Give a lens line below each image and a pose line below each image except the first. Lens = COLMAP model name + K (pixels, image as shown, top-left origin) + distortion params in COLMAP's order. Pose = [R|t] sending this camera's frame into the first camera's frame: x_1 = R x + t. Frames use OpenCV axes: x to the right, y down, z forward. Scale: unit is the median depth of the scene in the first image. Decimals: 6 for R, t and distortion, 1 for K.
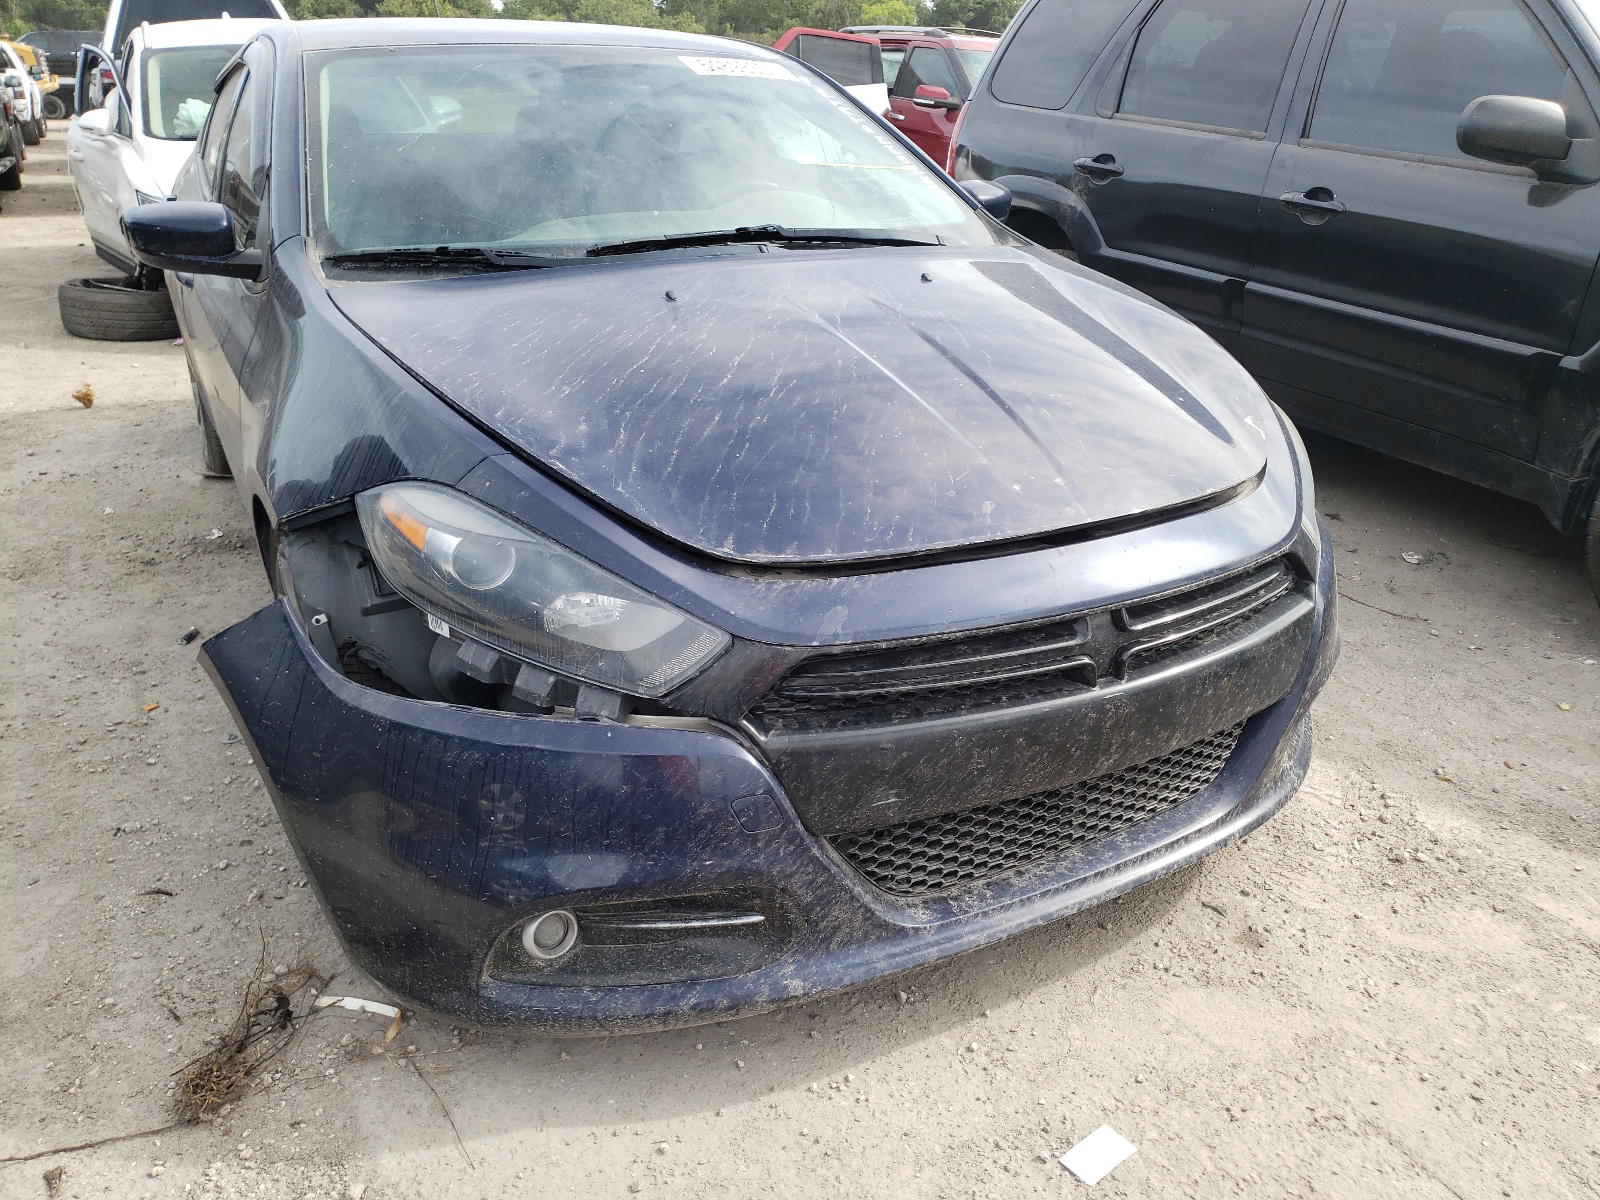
lens RADIAL K [[1219.8, 0, 796.7], [0, 1219.8, 596.4], [0, 0, 1]] dist [0.008904, 0.000775]
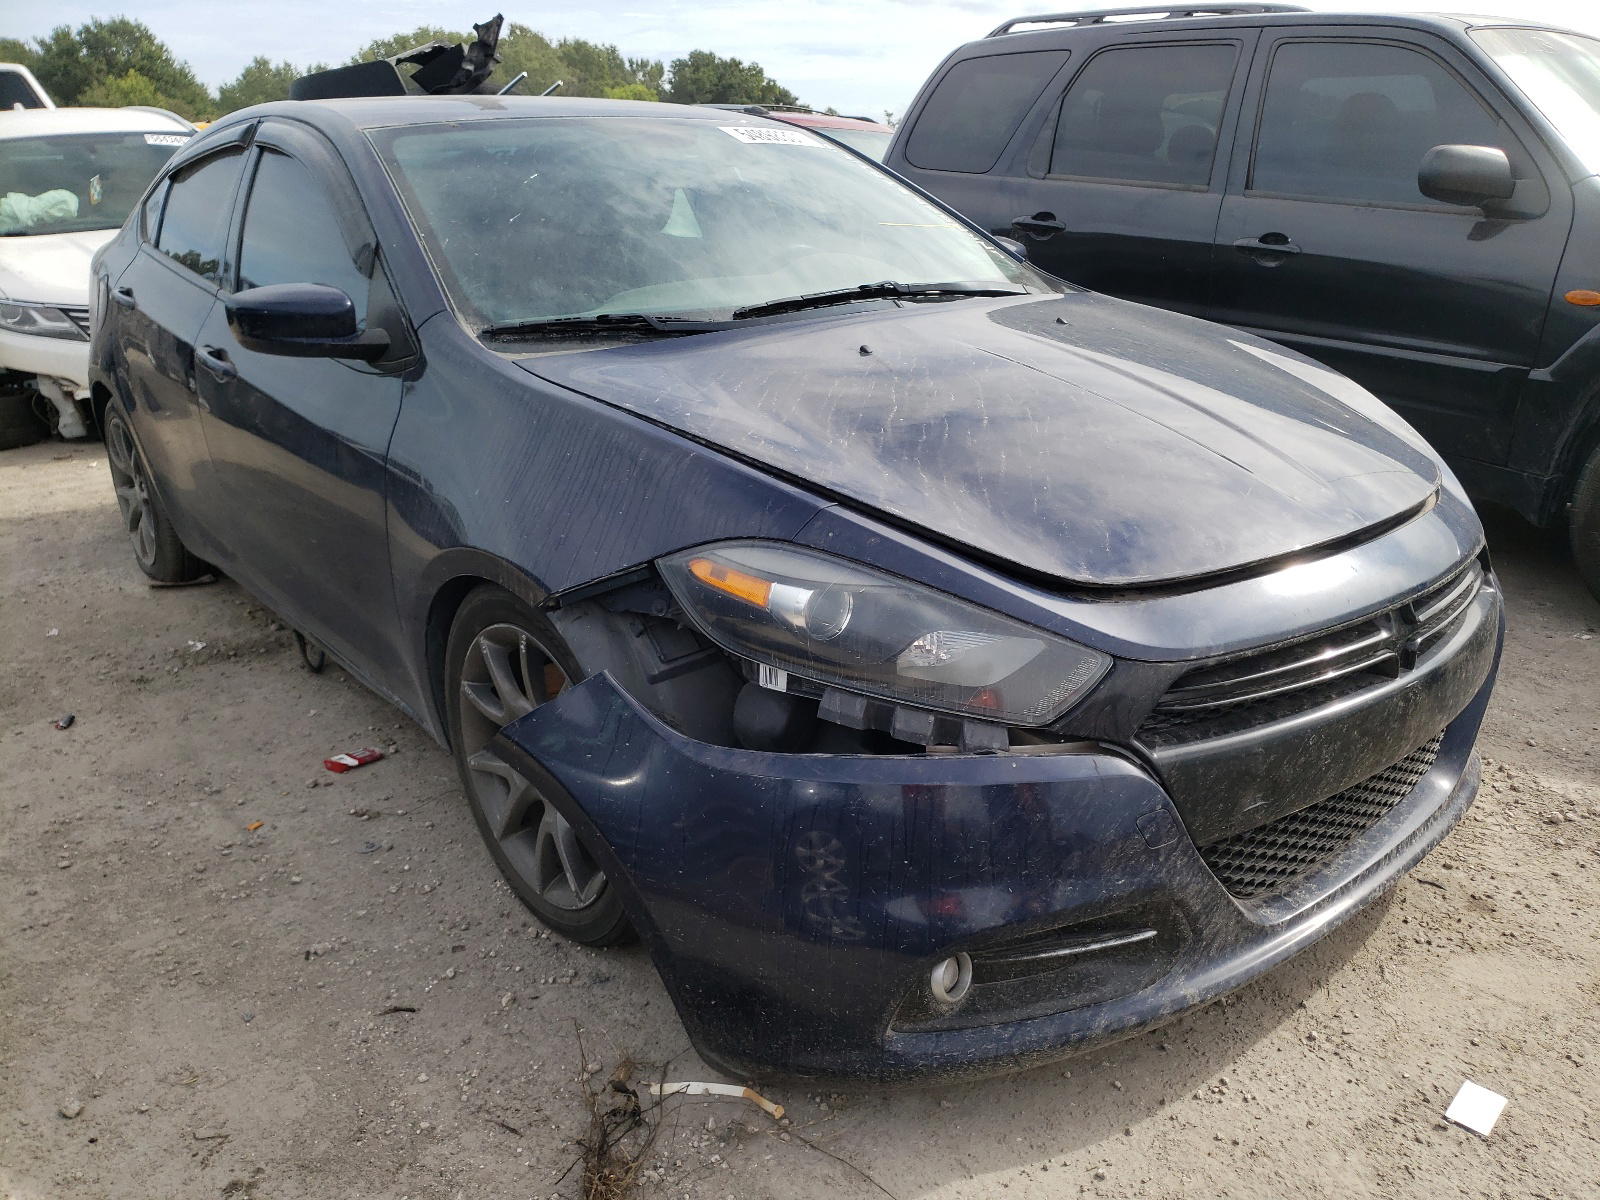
lens RADIAL K [[1219.8, 0, 793.5], [0, 1219.8, 606.2], [0, 0, 1]] dist [0.008904, 0.000775]
pose [[0.982146, -0.087437, 0.166564, -0.417899], [0.095626, 0.994540, -0.041781, 0.004956], [-0.162001, 0.056963, 0.985145, 0.021923]]
